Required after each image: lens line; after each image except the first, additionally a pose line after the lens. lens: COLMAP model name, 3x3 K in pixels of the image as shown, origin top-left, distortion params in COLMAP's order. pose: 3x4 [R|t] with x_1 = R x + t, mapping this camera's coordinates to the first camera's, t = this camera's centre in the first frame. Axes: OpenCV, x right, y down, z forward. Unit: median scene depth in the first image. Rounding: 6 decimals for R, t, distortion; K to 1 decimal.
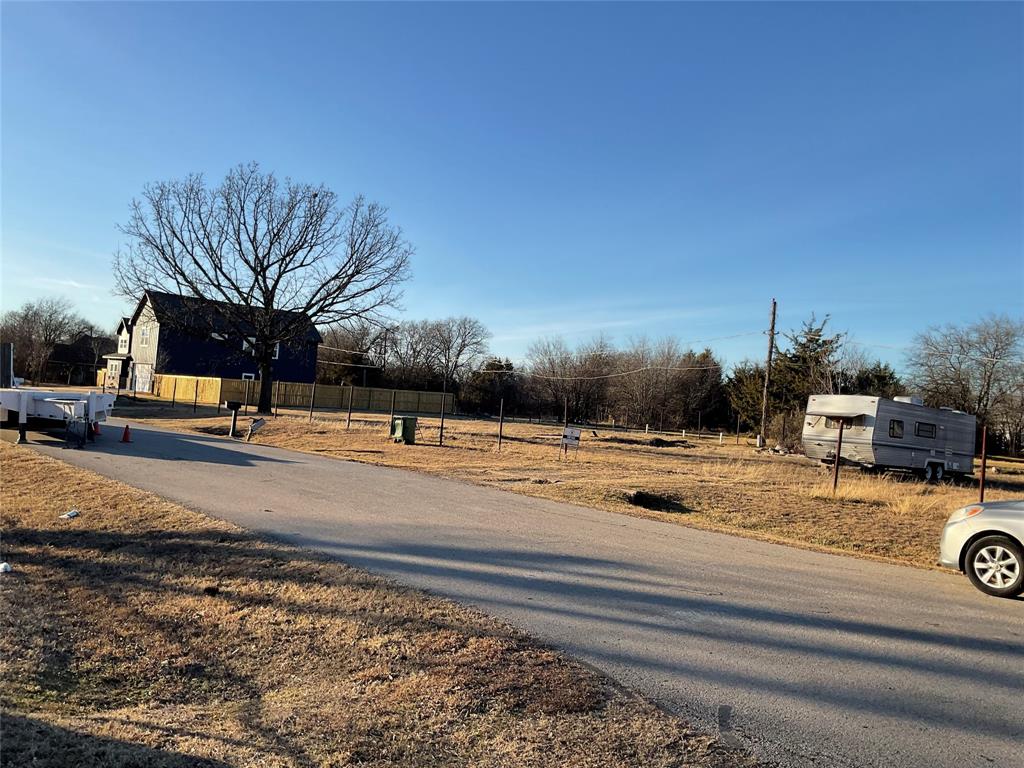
lens RADIAL K [[841.6, 0, 512.0], [0, 841.6, 384.0], [0, 0, 1]] dist [0.096085, -0.196561]
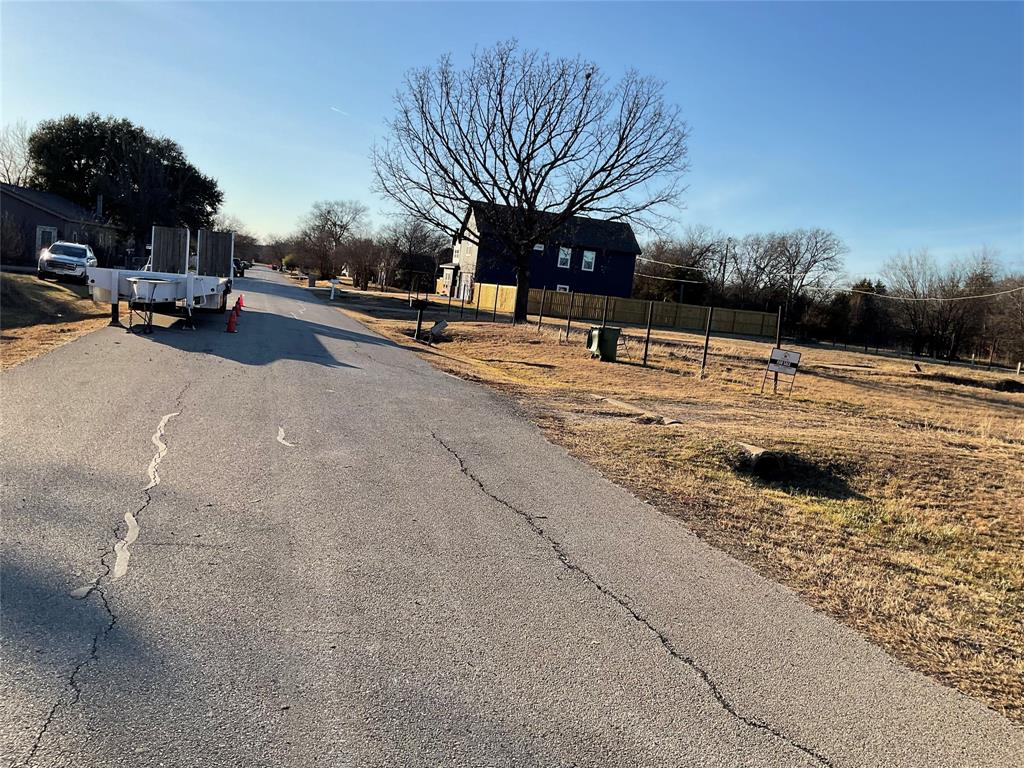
lens RADIAL K [[841.6, 0, 512.0], [0, 841.6, 384.0], [0, 0, 1]] dist [0.096085, -0.196561]
pose [[0.905966, 0.075898, -0.416491, 0.081534], [-0.037372, 0.994295, 0.099899, 0.009602], [0.421698, -0.074940, 0.903634, 0.137148]]
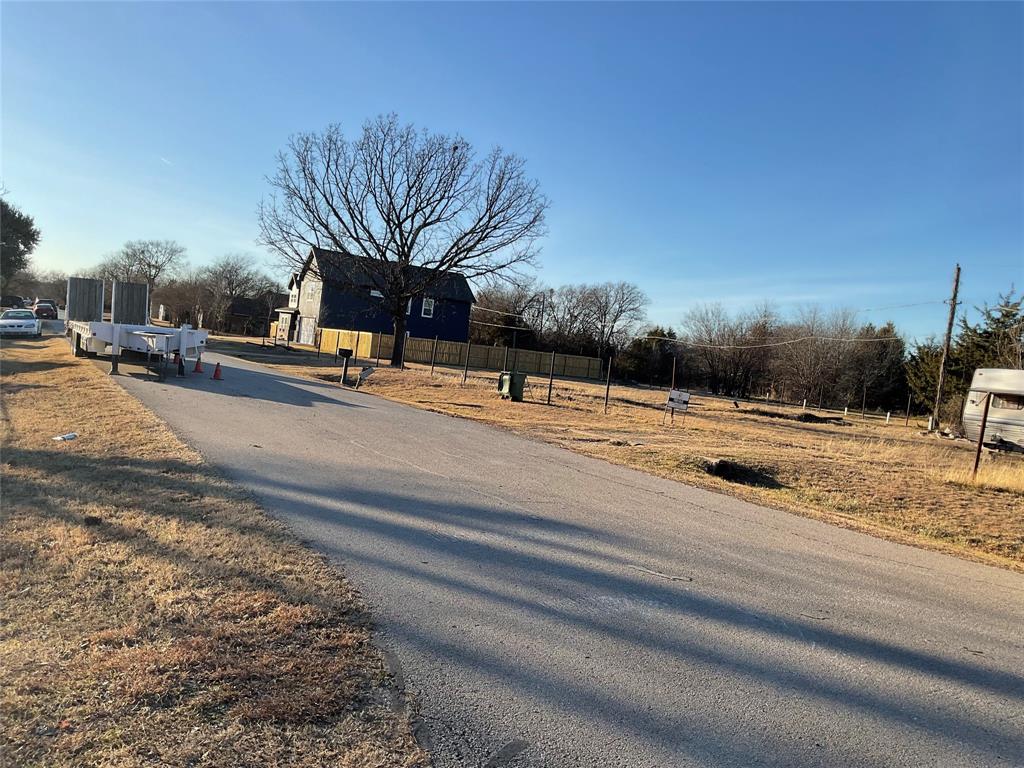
lens RADIAL K [[841.6, 0, 512.0], [0, 841.6, 384.0], [0, 0, 1]] dist [0.096085, -0.196561]
pose [[0.978933, 0.048615, -0.198311, 0.037647], [-0.041300, 0.998311, 0.040859, 0.007841], [0.199962, -0.031808, 0.979287, 0.037667]]
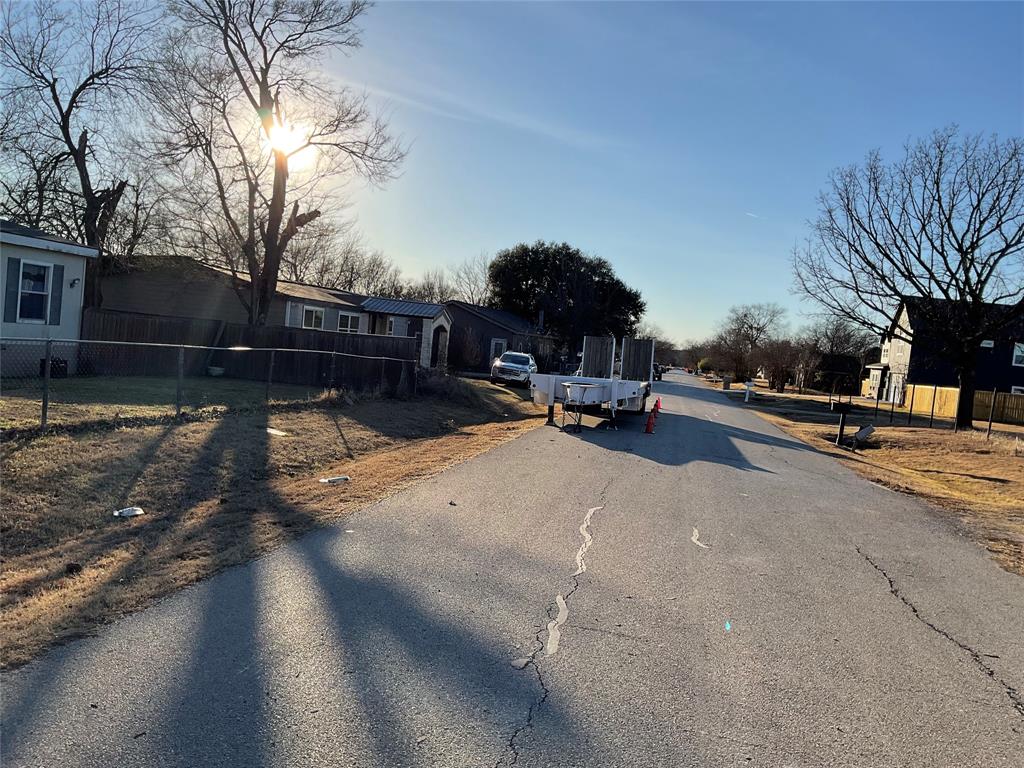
lens RADIAL K [[841.6, 0, 512.0], [0, 841.6, 384.0], [0, 0, 1]] dist [0.096085, -0.196561]
pose [[0.609770, 0.021134, -0.792296, 0.083065], [-0.037402, 0.999298, -0.002129, 0.009326], [0.791695, 0.030932, 0.610133, 0.134065]]
